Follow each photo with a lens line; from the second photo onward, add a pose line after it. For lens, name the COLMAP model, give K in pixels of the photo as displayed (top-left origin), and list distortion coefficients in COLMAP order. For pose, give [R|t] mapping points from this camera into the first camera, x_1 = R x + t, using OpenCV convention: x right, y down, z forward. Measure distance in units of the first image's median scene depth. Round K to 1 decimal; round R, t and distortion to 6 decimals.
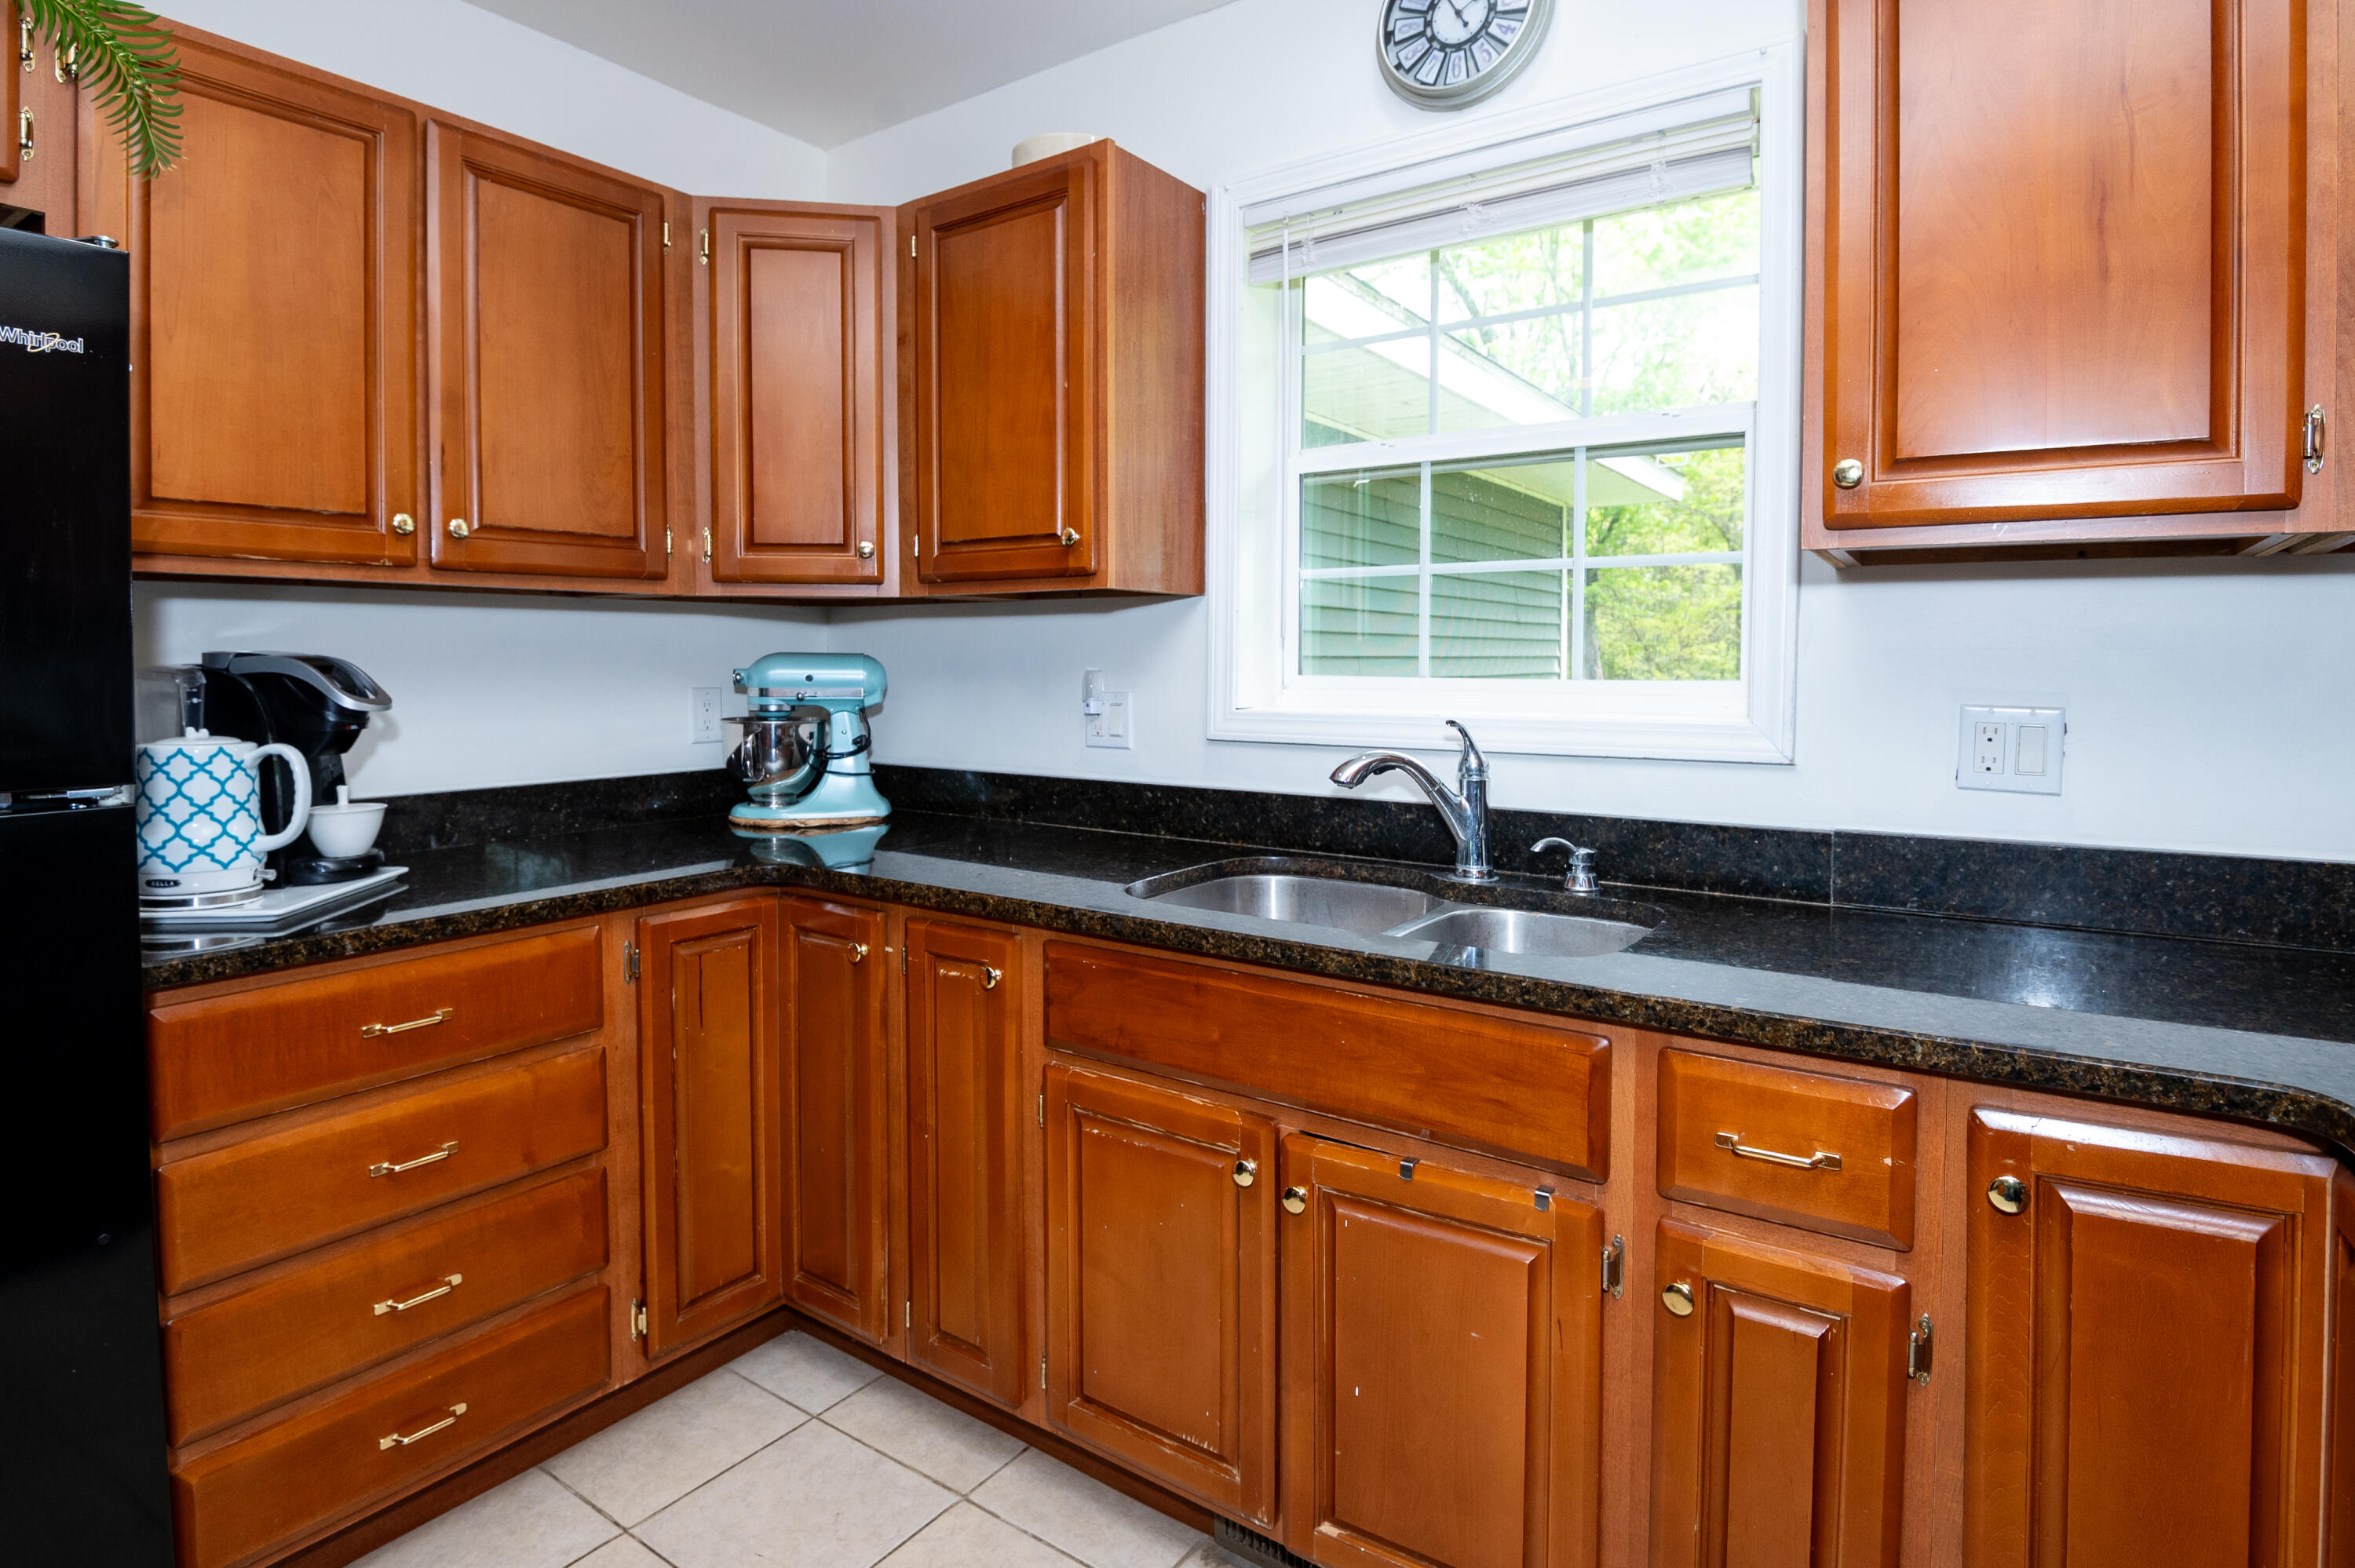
lens RADIAL K [[1199.9, 0, 1171.8], [0, 1199.9, 692.2], [0, 0, 1]] dist [-0.018903, -0.001053]
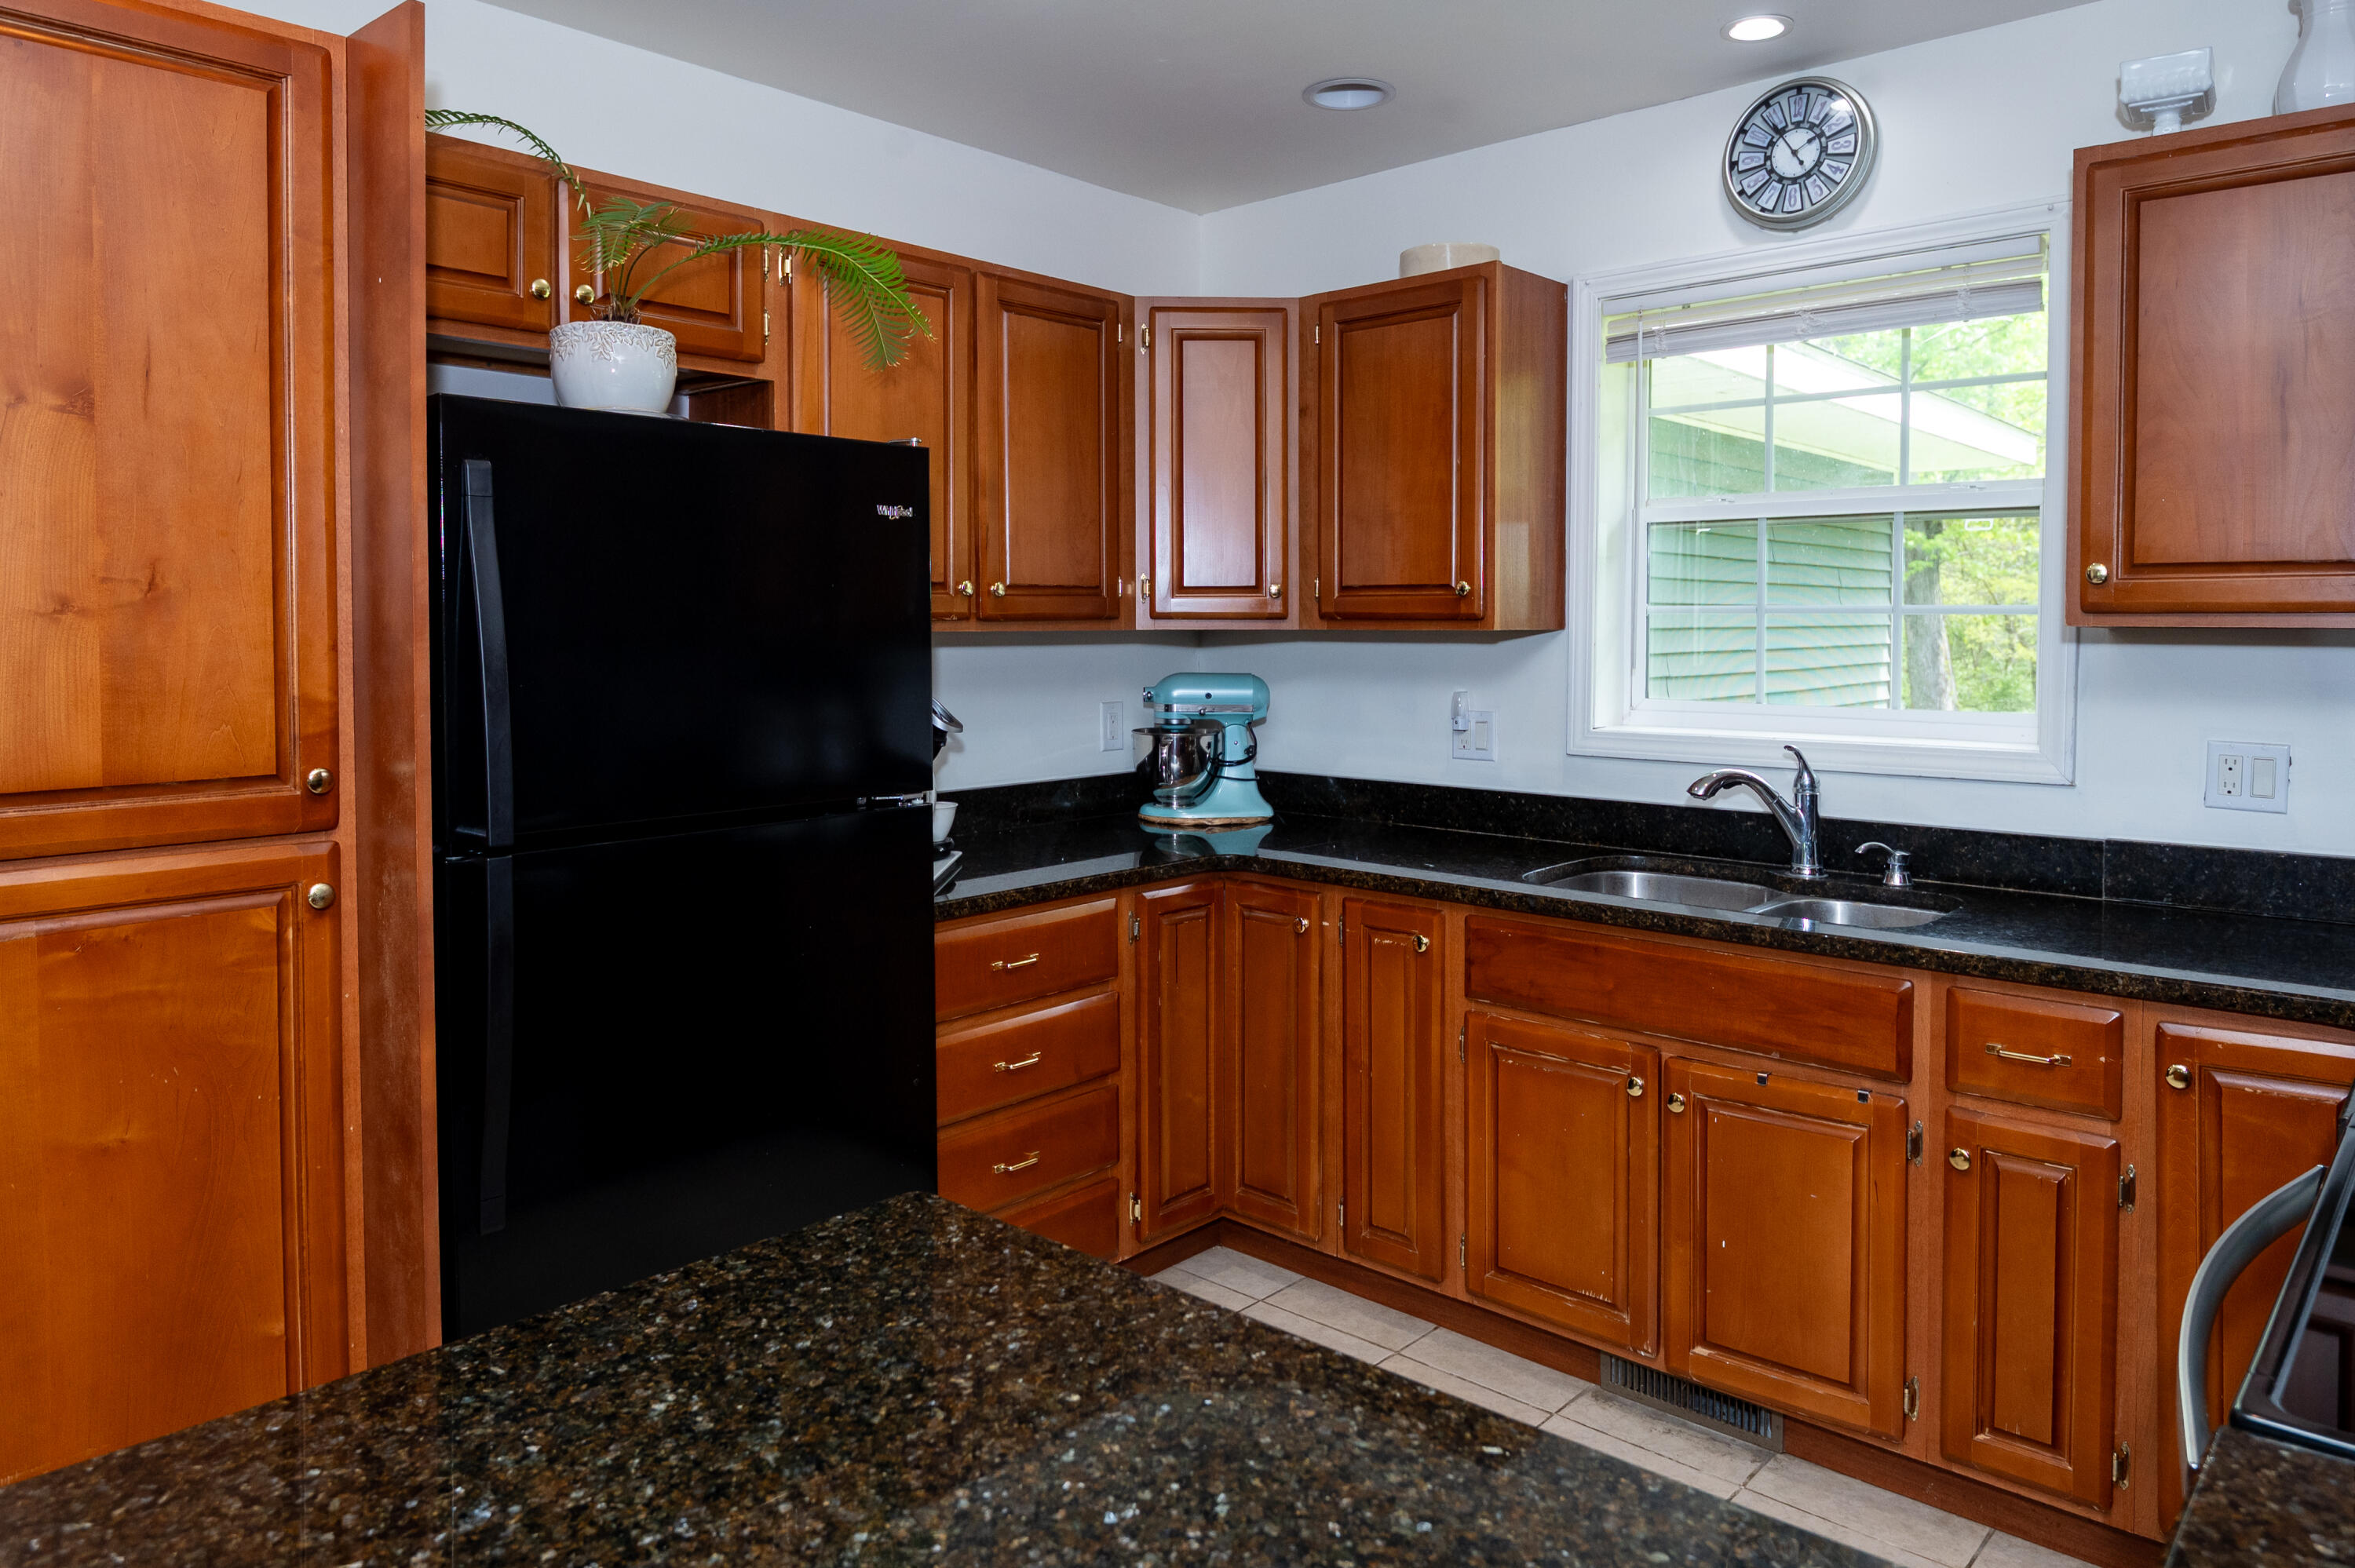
lens RADIAL K [[1497.6, 0, 1247.8], [0, 1497.6, 650.9], [0, 0, 1]] dist [-0.015031, -0.003348]
pose [[0.995555, 0.004629, -0.094072, -0.181845], [-0.005577, 0.999936, -0.009808, -0.057610], [0.094020, 0.010289, 0.995517, -0.601706]]
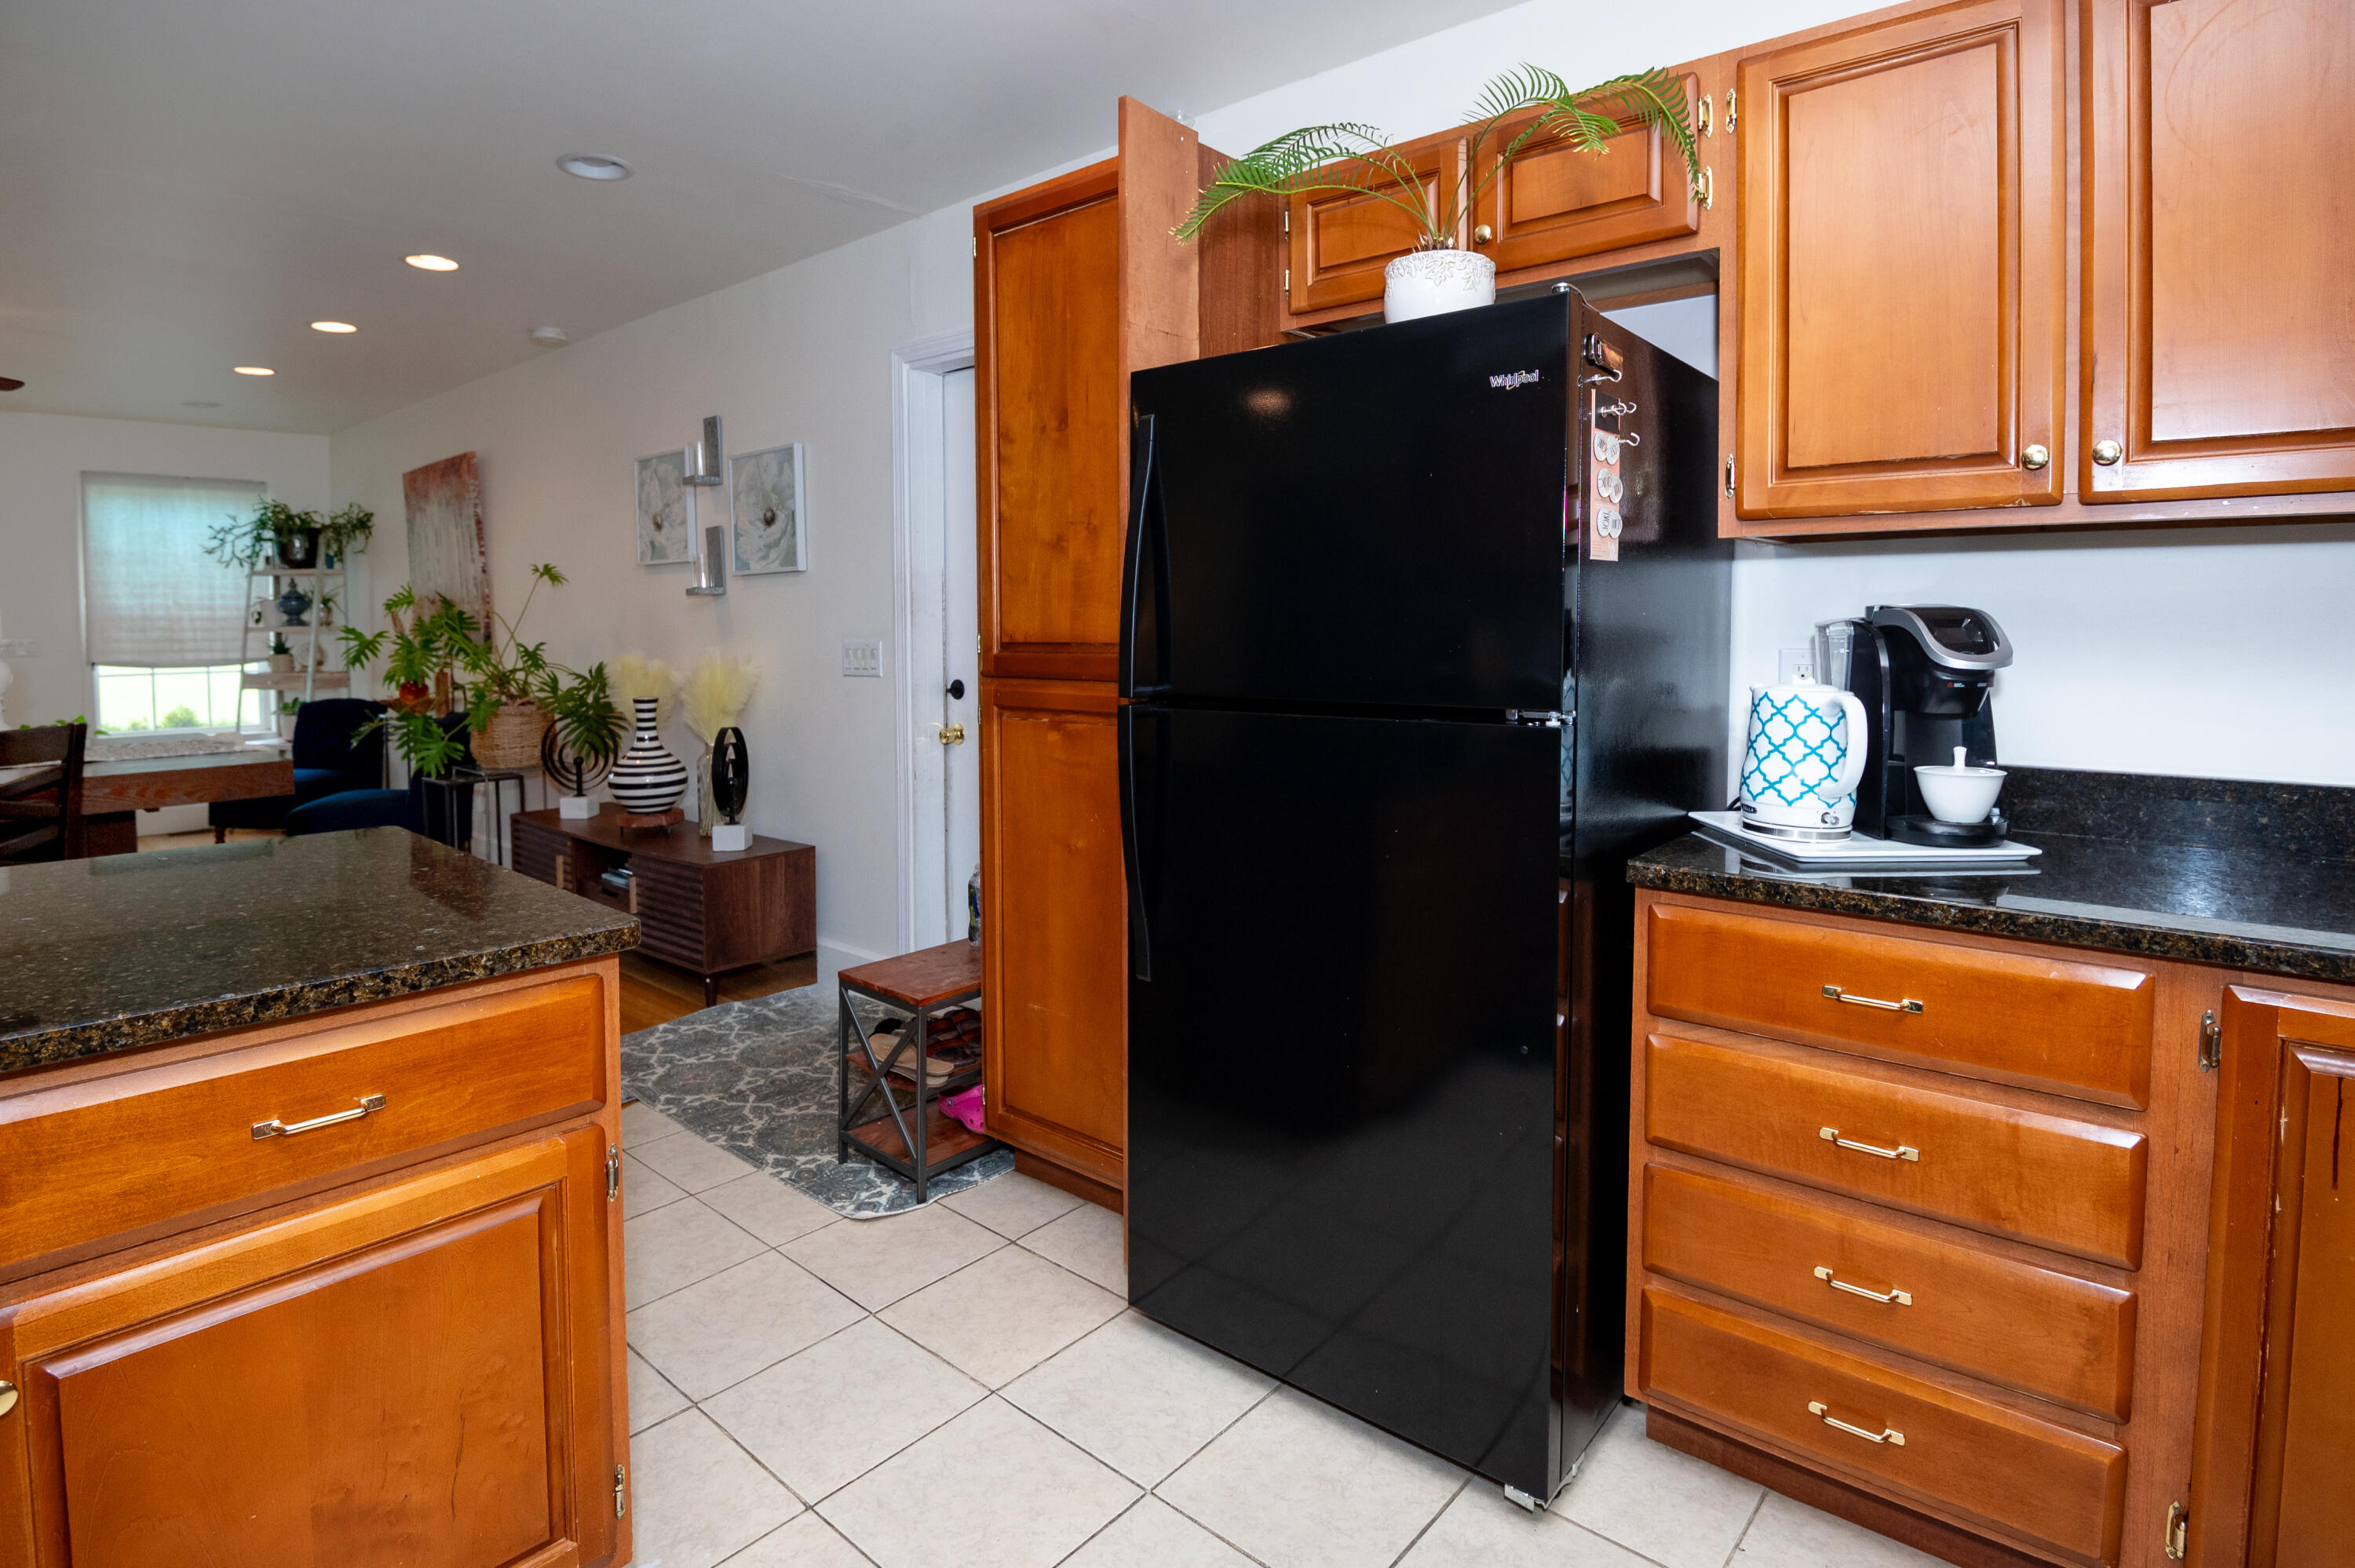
lens RADIAL K [[1201.9, 0, 1121.2], [0, 1201.9, 651.2], [0, 0, 1]] dist [-0.018389, -0.008973]
pose [[-0.103751, 0.036179, -0.993945, 0.294881], [-0.021459, 0.999024, 0.038604, -0.018308], [0.994372, 0.025335, -0.102873, 0.421117]]
